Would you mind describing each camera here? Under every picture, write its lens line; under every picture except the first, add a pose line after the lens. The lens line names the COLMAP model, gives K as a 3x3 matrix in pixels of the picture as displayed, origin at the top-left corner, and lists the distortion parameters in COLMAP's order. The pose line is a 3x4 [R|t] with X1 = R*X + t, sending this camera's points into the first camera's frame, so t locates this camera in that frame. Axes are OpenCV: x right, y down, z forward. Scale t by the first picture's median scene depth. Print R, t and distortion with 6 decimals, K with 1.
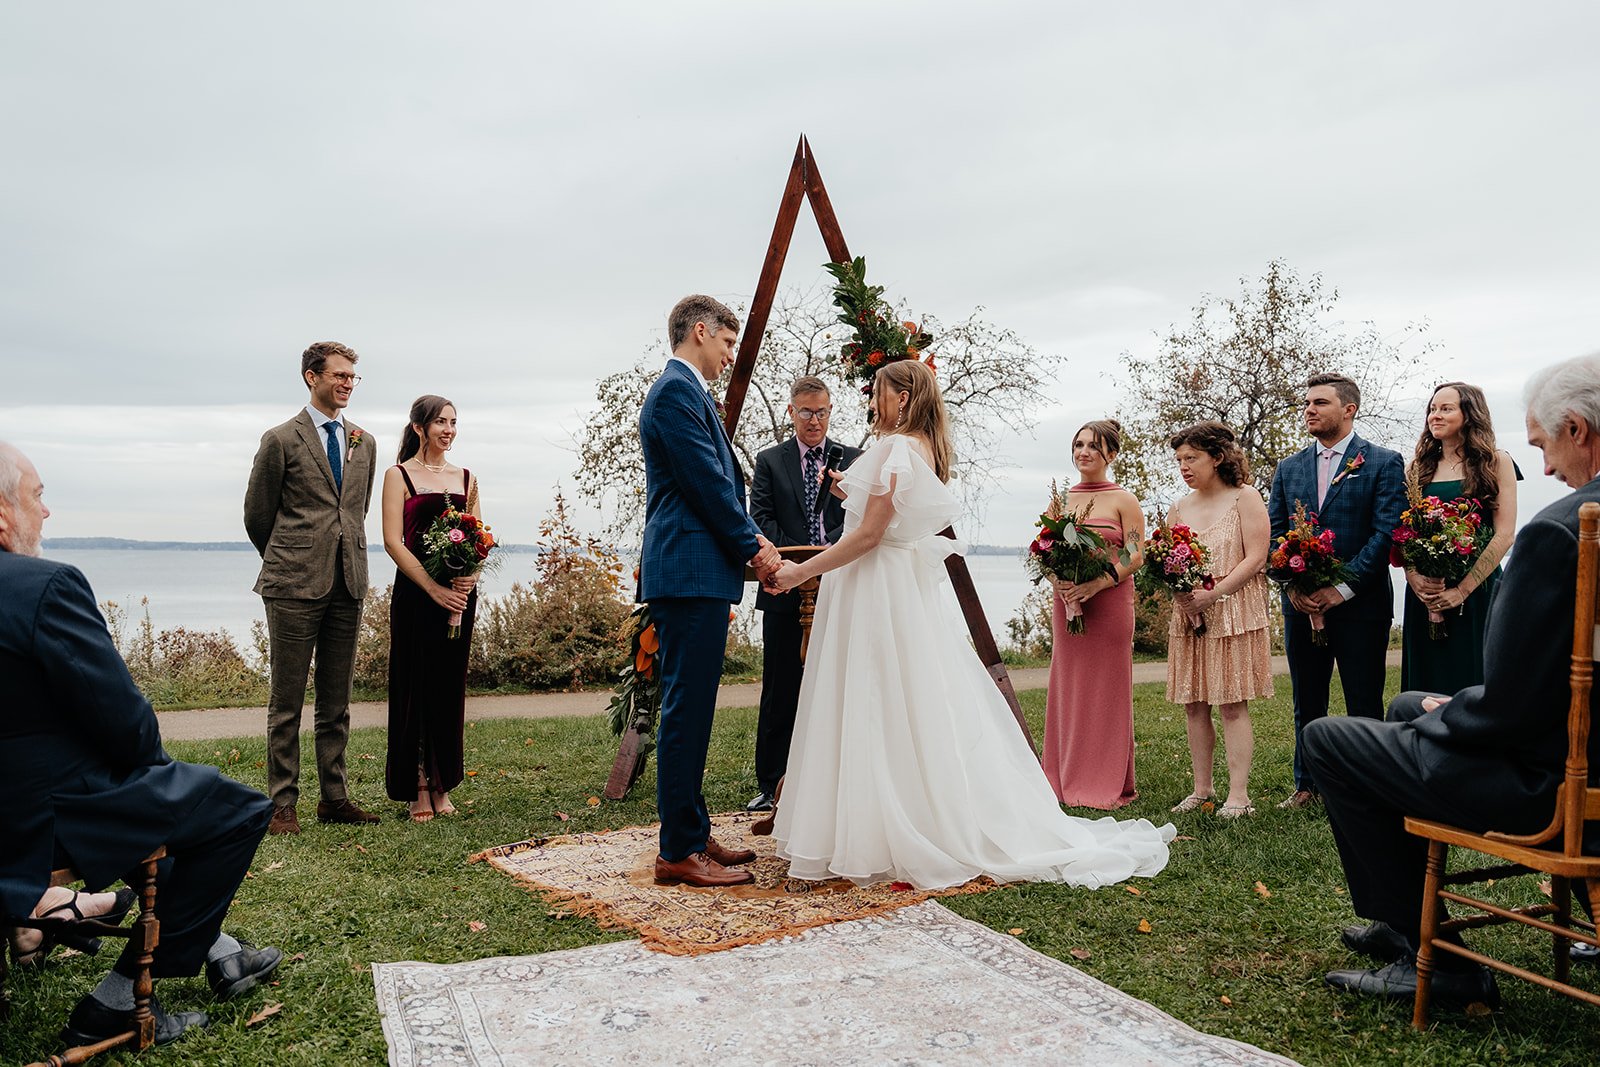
lens RADIAL K [[1450.4, 0, 800.0], [0, 1450.4, 533.5], [0, 0, 1]] dist [0.007035, 0.007014]
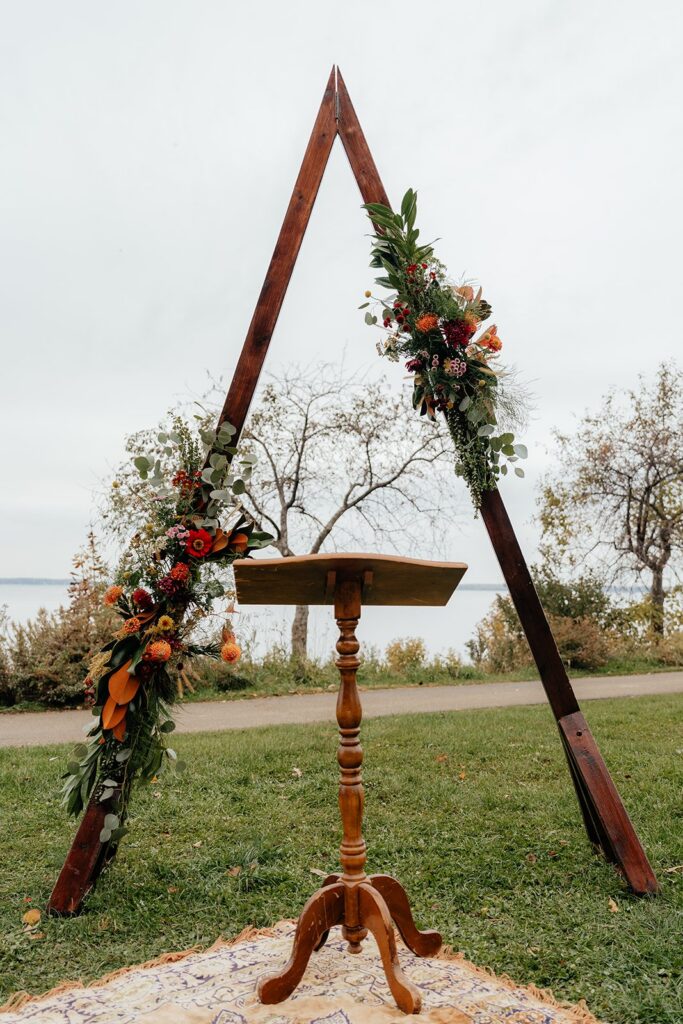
lens RADIAL K [[716.7, 0, 341.5], [0, 716.7, 512.0], [0, 0, 1]] dist [0.010134, 0.002463]
pose [[0.995310, 0.019485, 0.094758, -0.025614], [-0.009756, 0.994730, -0.102067, 0.019396], [-0.096248, 0.100664, 0.990254, 0.541808]]
